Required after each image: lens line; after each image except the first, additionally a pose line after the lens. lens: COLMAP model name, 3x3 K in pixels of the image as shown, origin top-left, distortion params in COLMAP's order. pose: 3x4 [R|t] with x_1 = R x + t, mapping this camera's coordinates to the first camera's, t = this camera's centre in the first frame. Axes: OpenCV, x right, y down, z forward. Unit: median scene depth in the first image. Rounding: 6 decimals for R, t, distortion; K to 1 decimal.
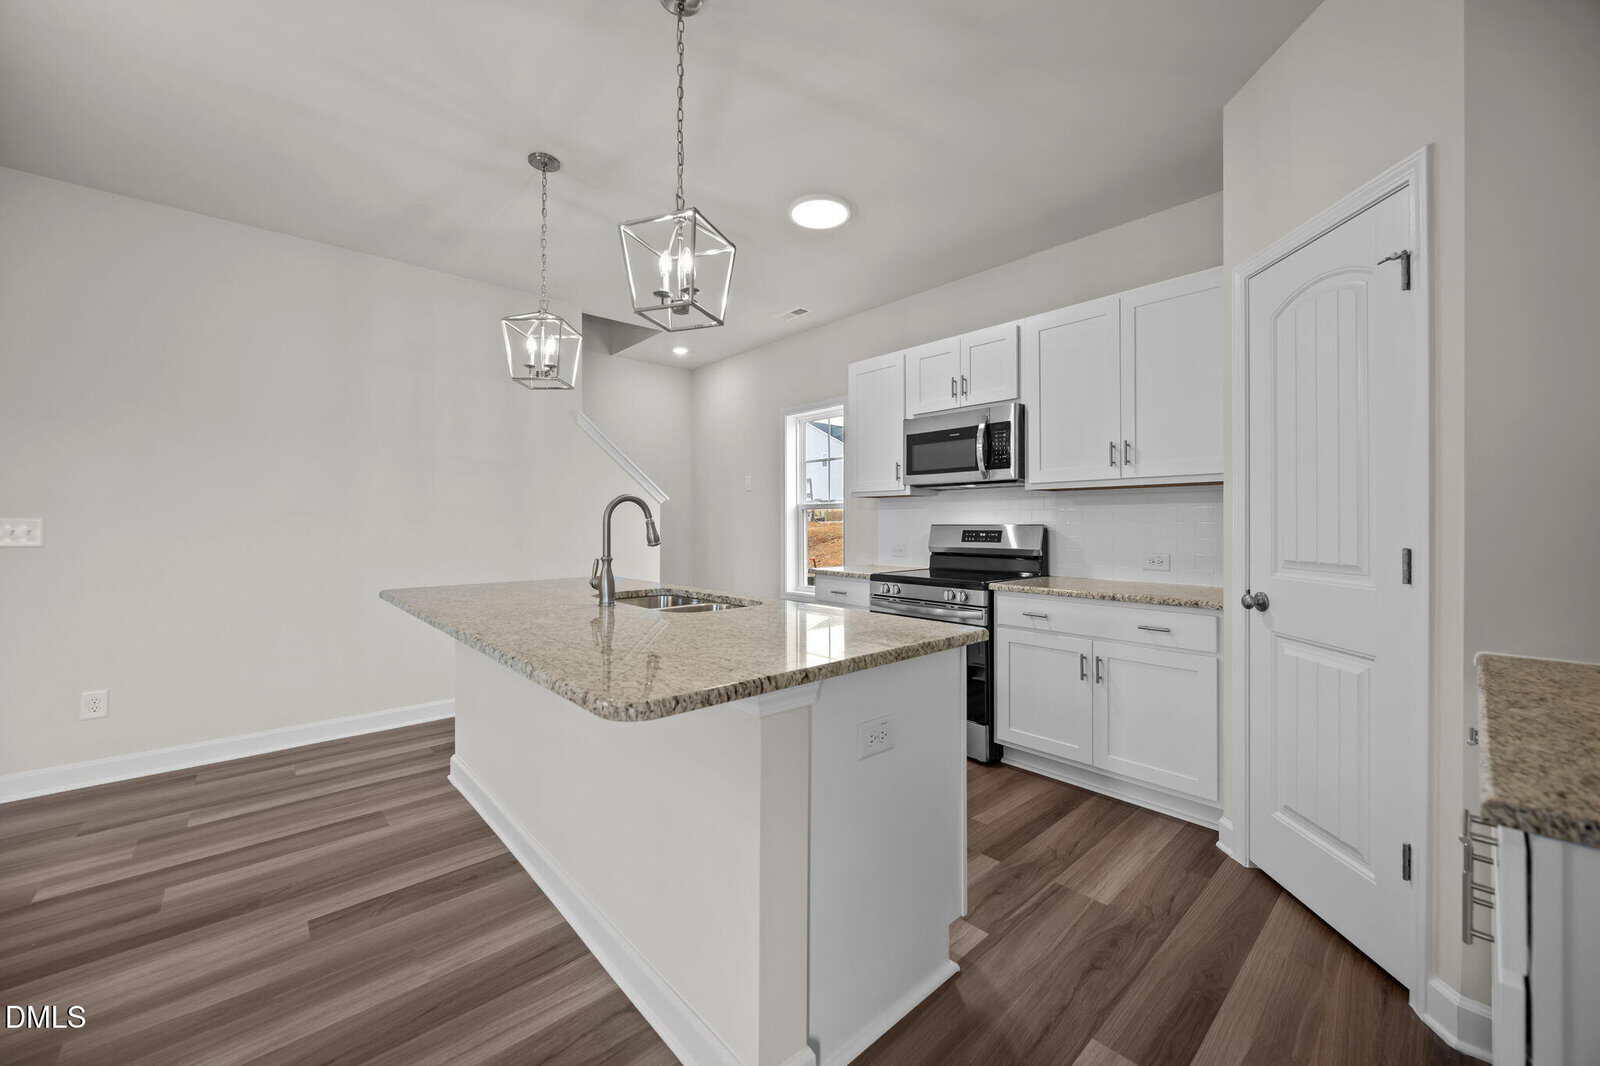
lens RADIAL K [[610.5, 0, 802.2], [0, 610.5, 523.6], [0, 0, 1]] dist [-0.000856, -0.000090]
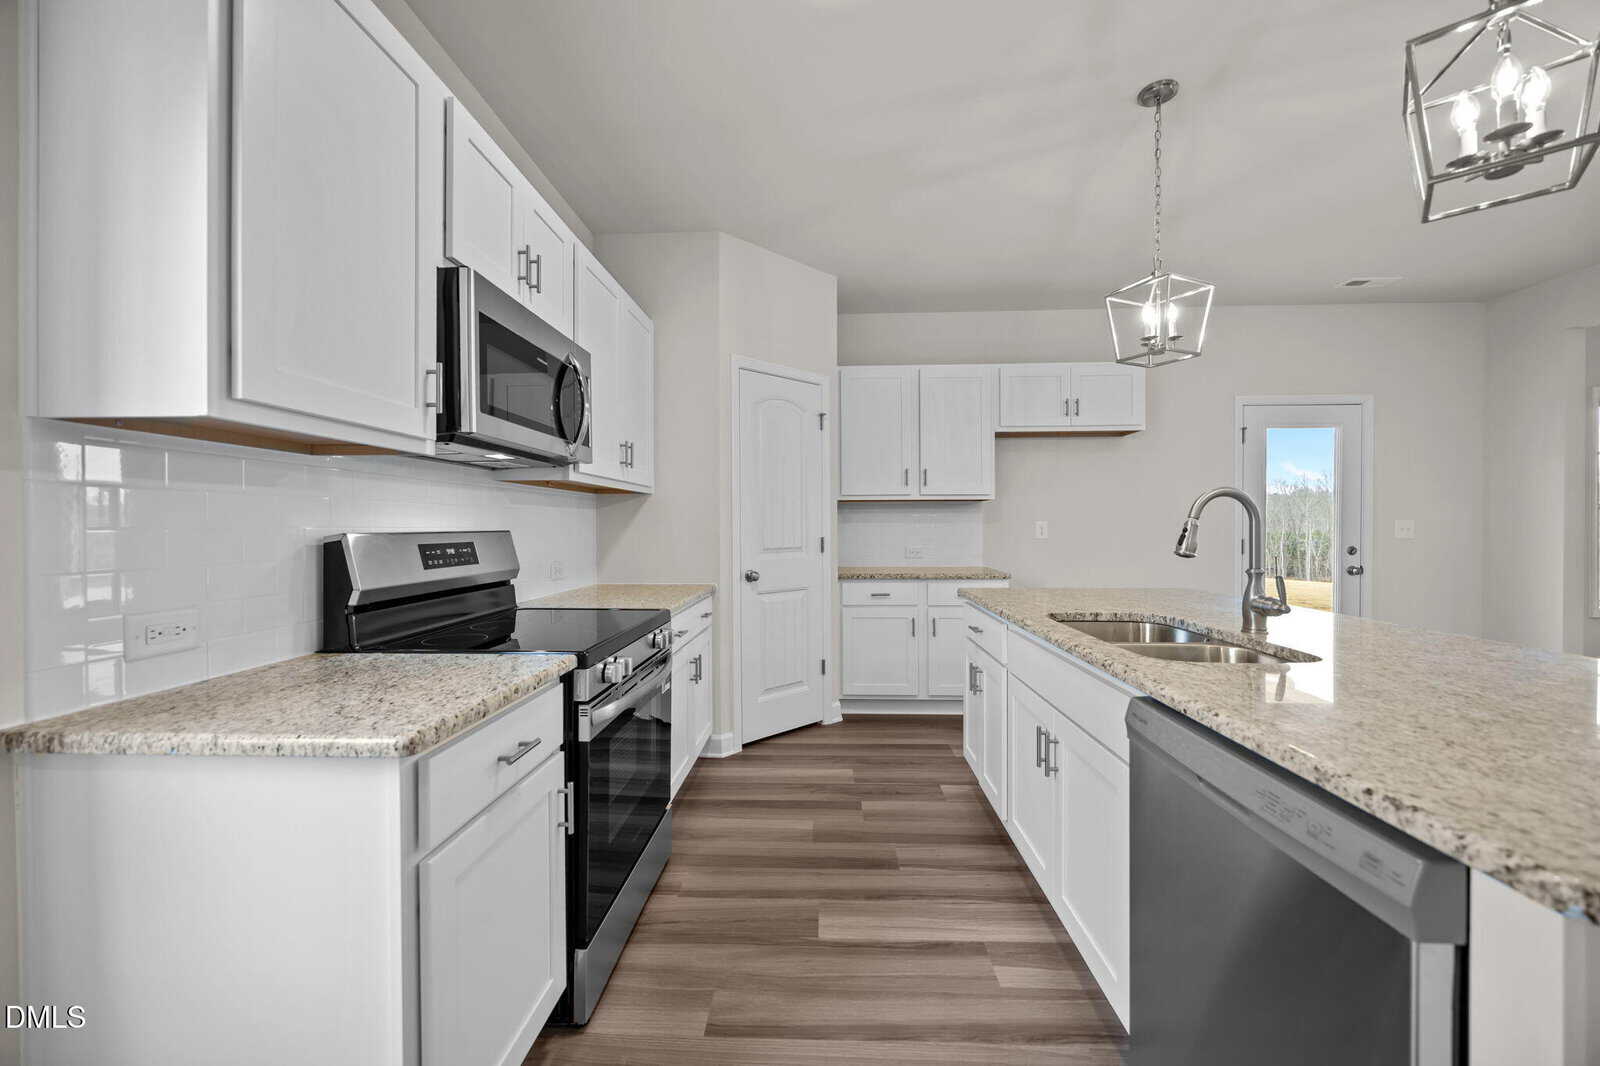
lens RADIAL K [[610.5, 0, 806.9], [0, 610.5, 537.1], [0, 0, 1]] dist [-0.000856, -0.000090]
pose [[-0.711120, -0.010114, 0.702998, -0.410339], [0.003927, 0.999824, 0.018357, -0.002726], [-0.703060, 0.015815, -0.710955, 1.738167]]
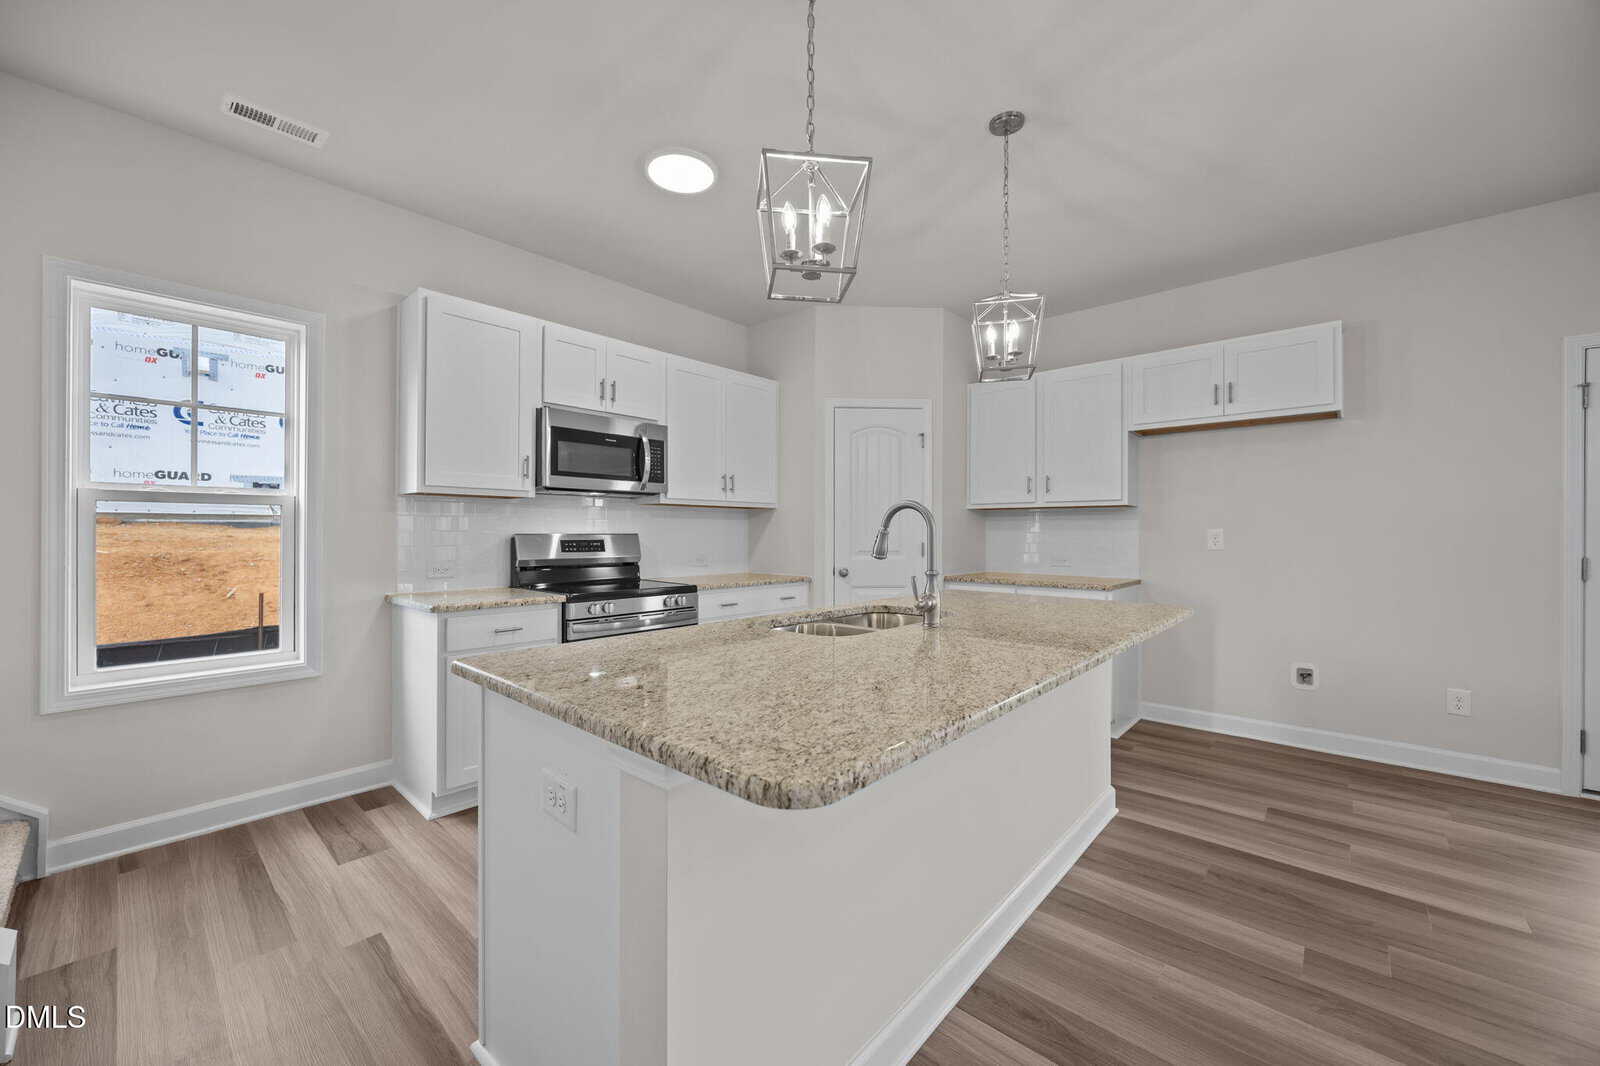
lens RADIAL K [[610.5, 0, 795.1], [0, 610.5, 538.2], [0, 0, 1]] dist [-0.000856, -0.000090]
pose [[-0.098182, -0.008024, 0.995136, -1.052297], [-0.003053, 0.999965, 0.007761, 0.000654], [-0.995164, -0.002276, -0.098203, 1.148755]]
